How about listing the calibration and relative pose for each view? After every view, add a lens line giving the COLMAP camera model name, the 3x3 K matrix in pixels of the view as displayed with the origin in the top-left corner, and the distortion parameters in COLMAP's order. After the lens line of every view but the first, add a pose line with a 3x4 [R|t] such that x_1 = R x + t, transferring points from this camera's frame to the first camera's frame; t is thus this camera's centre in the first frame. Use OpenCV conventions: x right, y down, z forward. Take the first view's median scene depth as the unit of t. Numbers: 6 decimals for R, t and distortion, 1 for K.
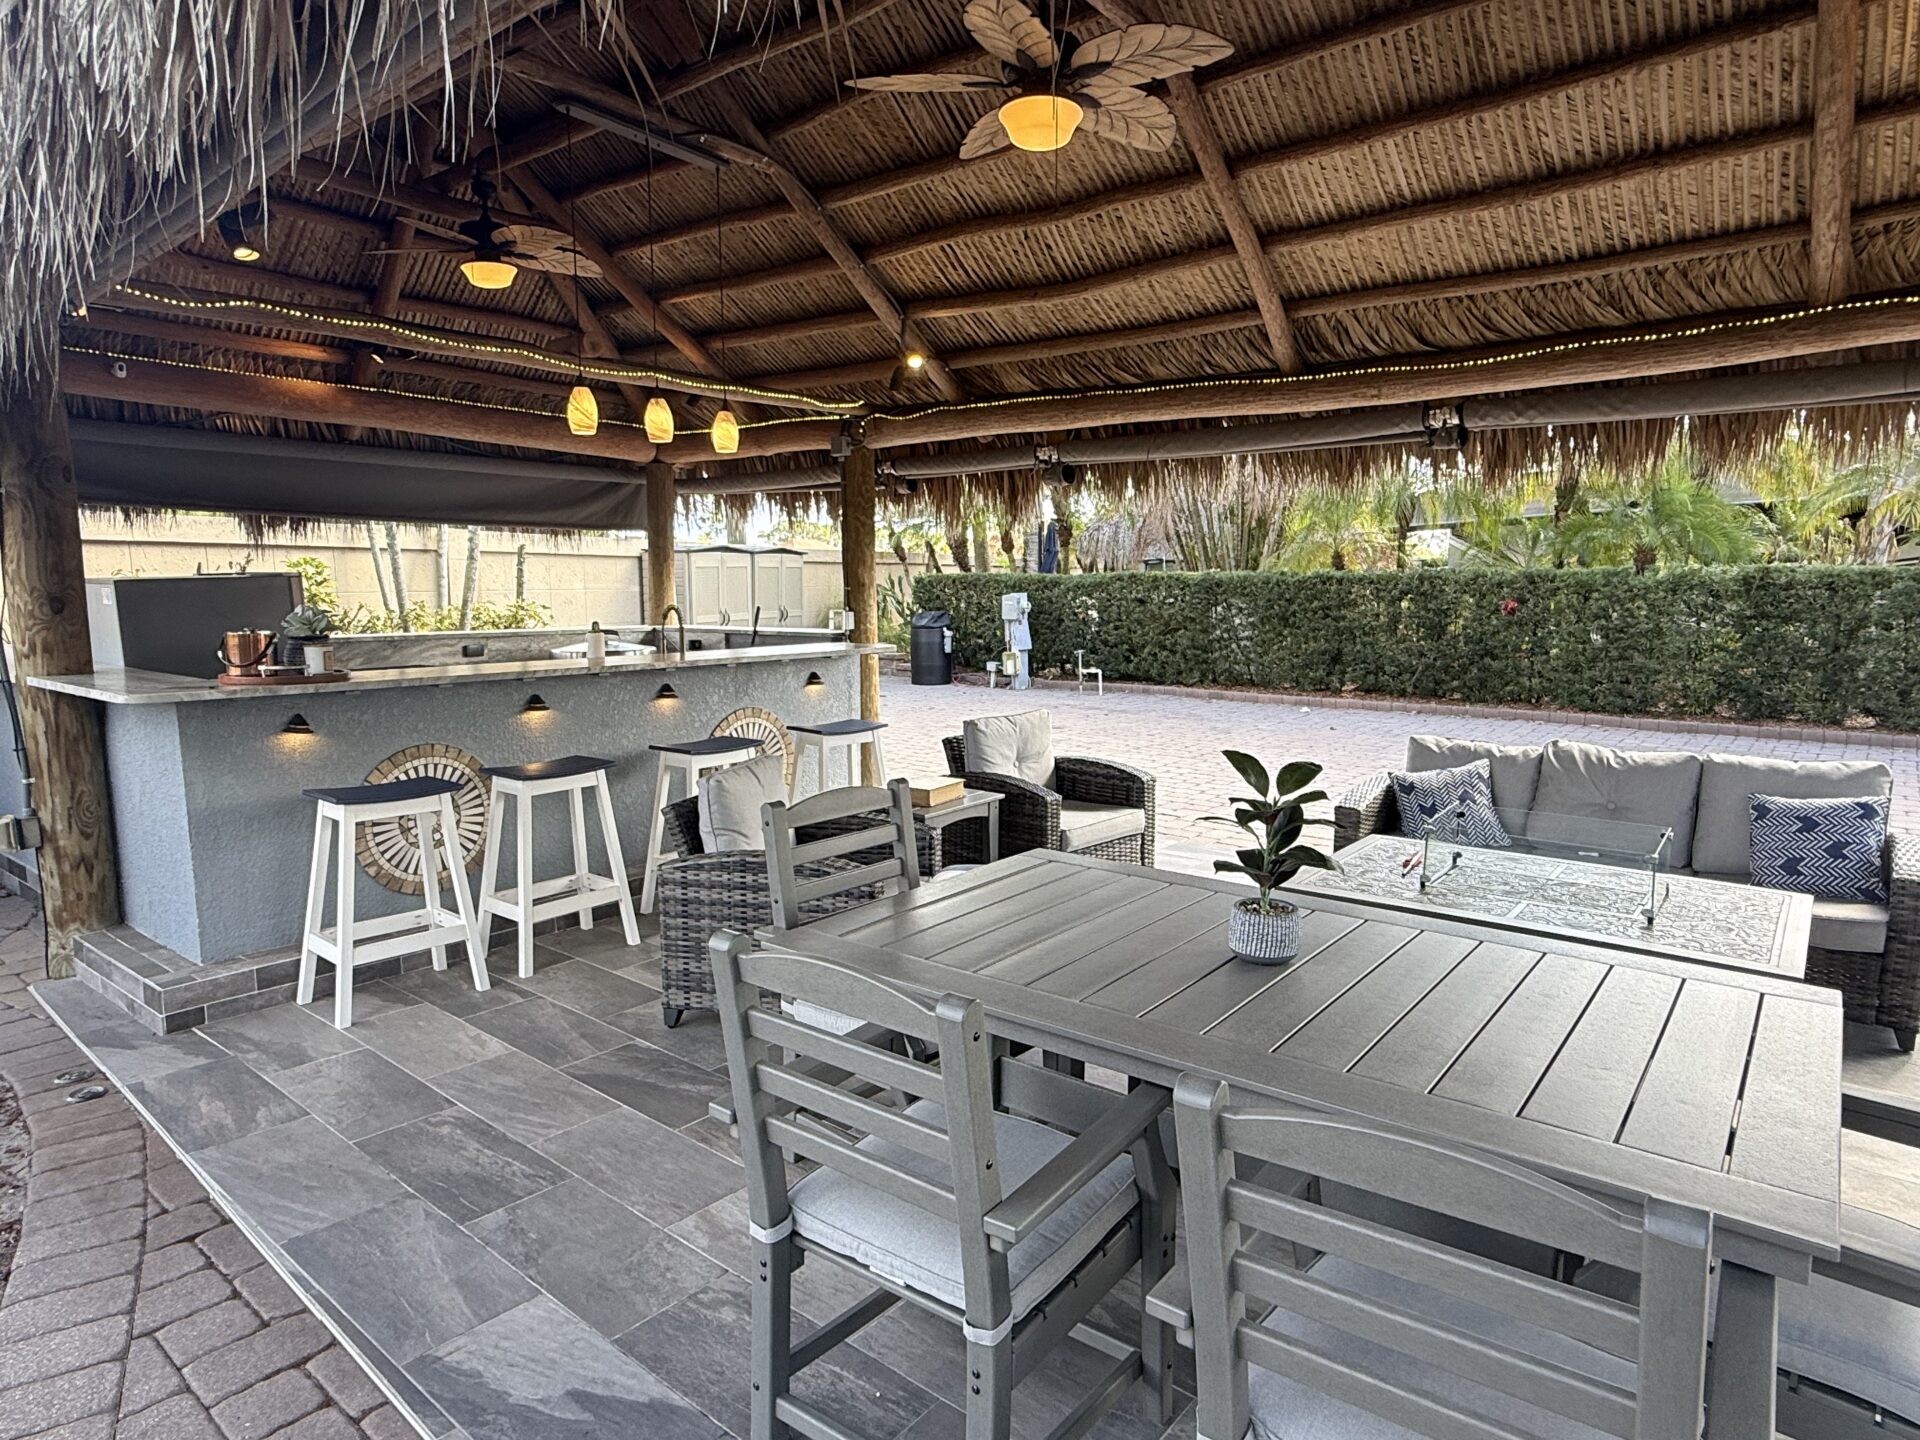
lens RADIAL K [[1114.8, 0, 964.2], [0, 1114.8, 725.3], [0, 0, 1]] dist [-0.000203, 0.001001]
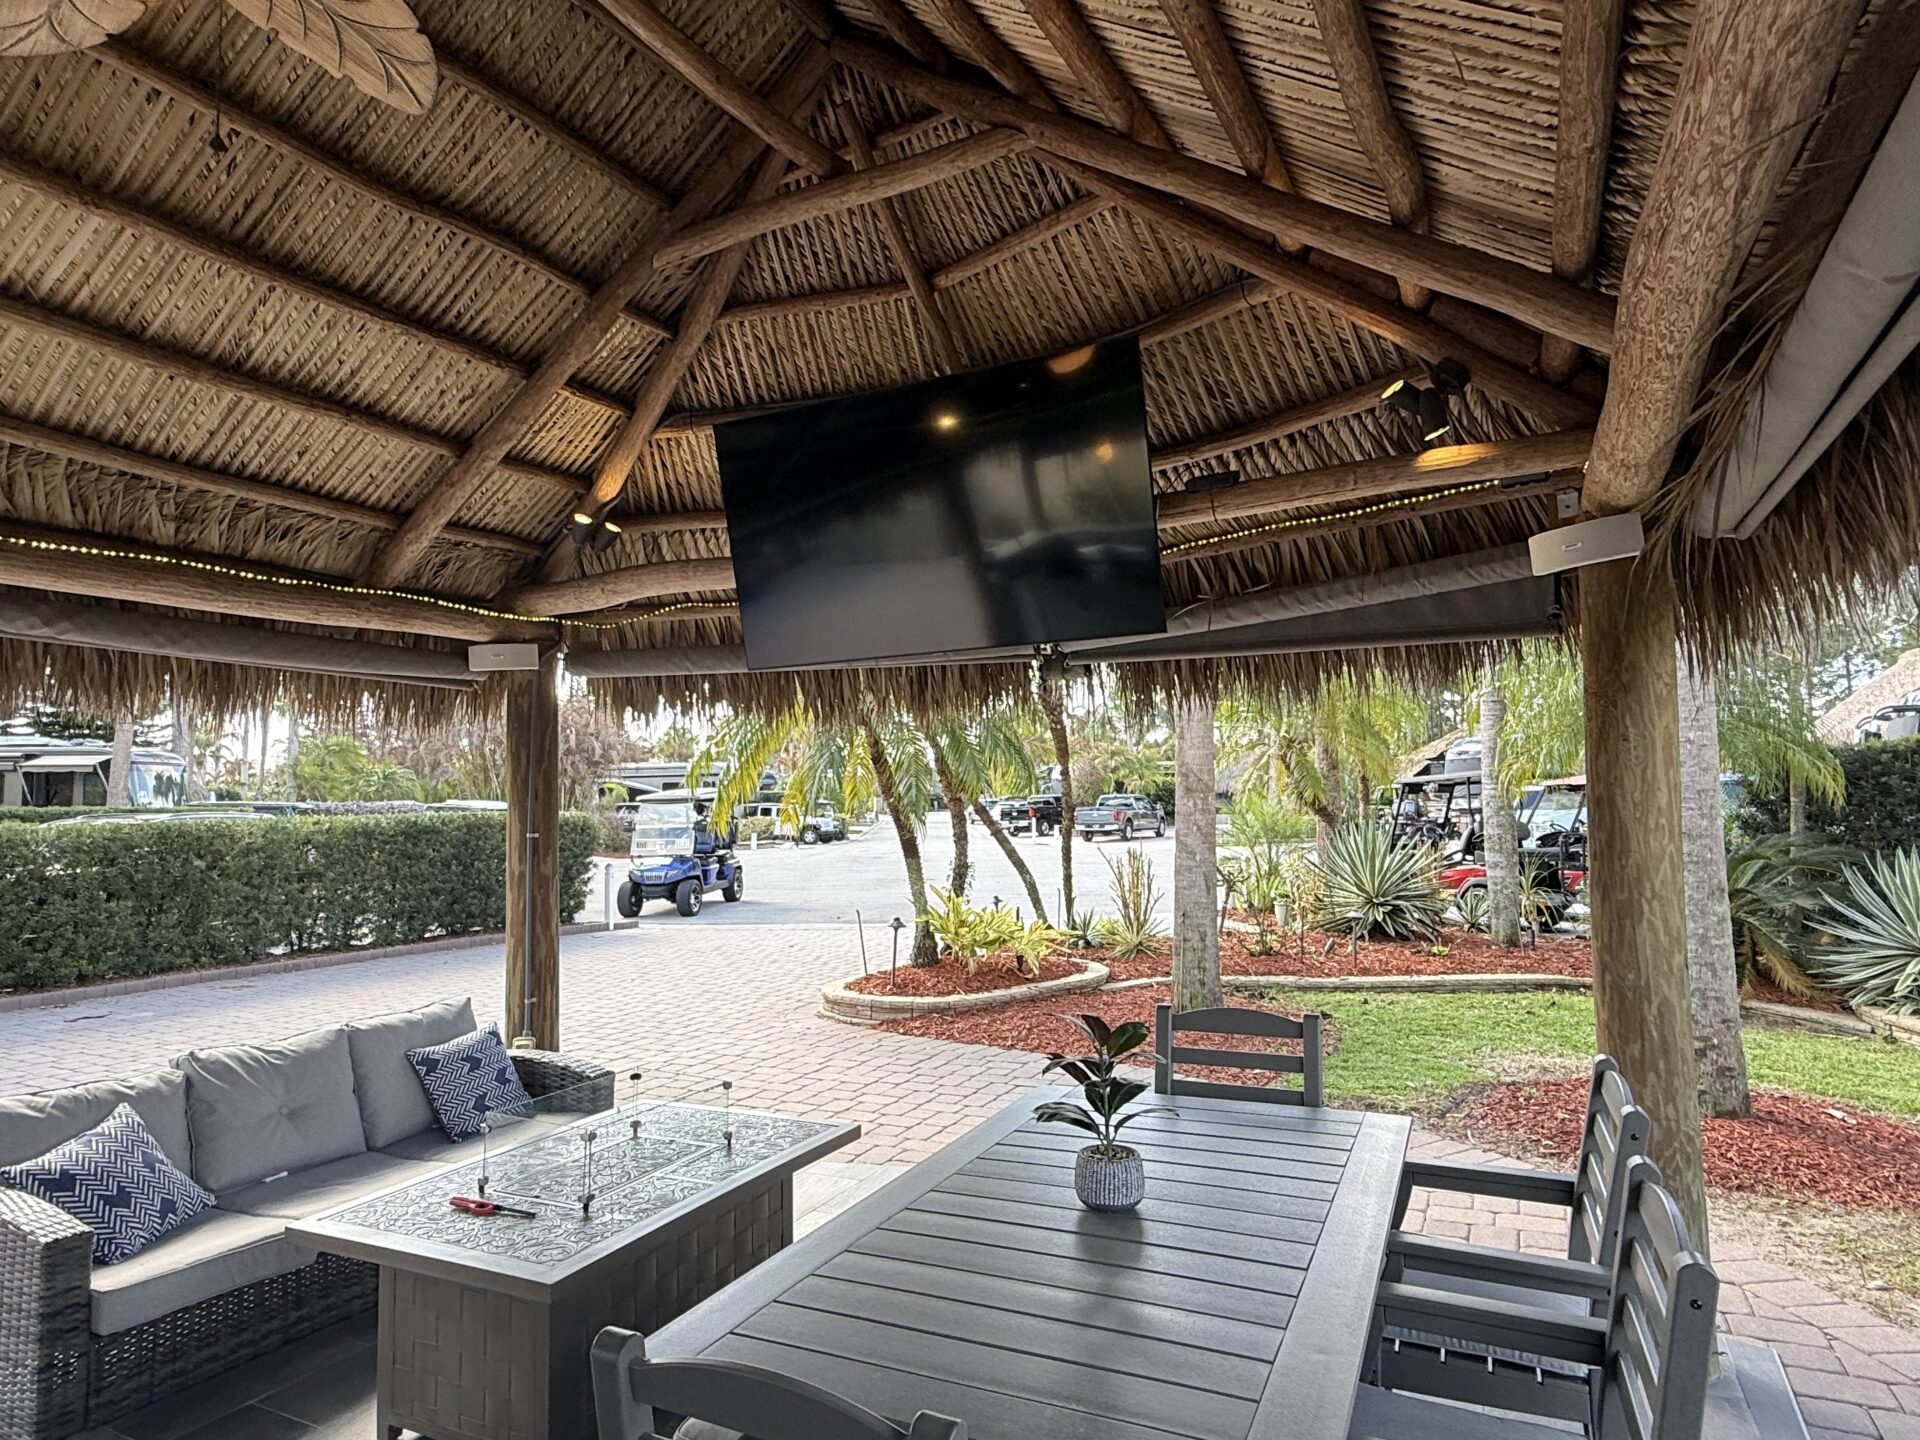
lens RADIAL K [[1114.8, 0, 964.7], [0, 1114.8, 719.8], [0, 0, 1]] dist [-0.000203, 0.001001]
pose [[-0.226325, 0.080584, 0.970713, -0.231653], [0.143978, 0.988392, -0.048482, -0.064549], [-0.963352, 0.128789, -0.235300, 0.410112]]
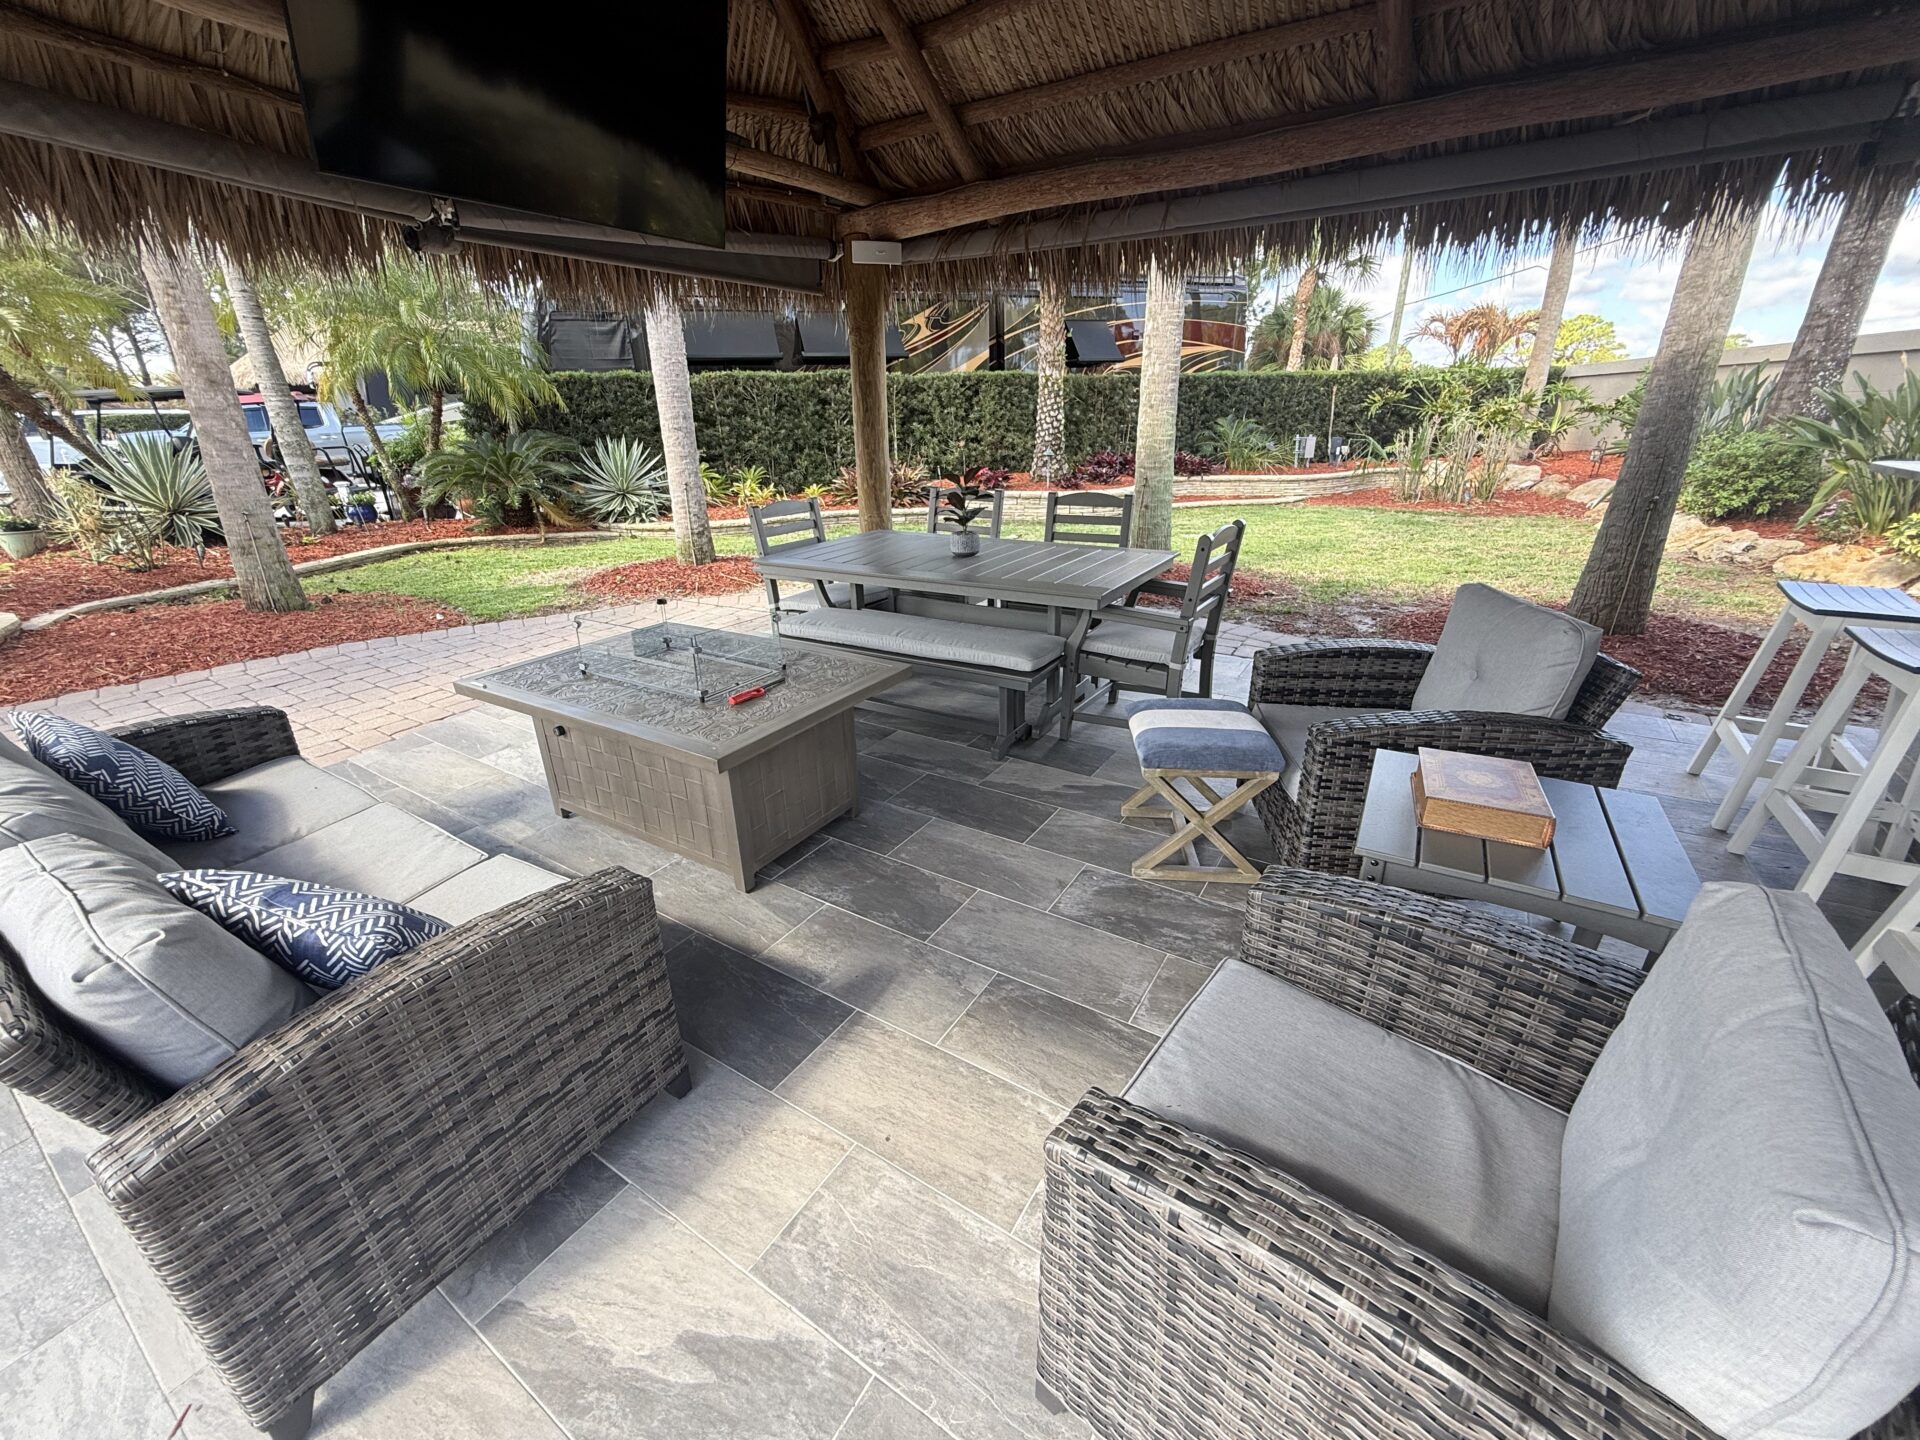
lens RADIAL K [[762.6, 0, 954.2], [0, 762.6, 720.0], [0, 0, 1]] dist [0.000051, 0.000259]
pose [[-0.992630, 0.064317, -0.102713, 0.149778], [0.005617, 0.871054, 0.491155, -0.090815], [0.121058, 0.486958, -0.864995, 0.807130]]
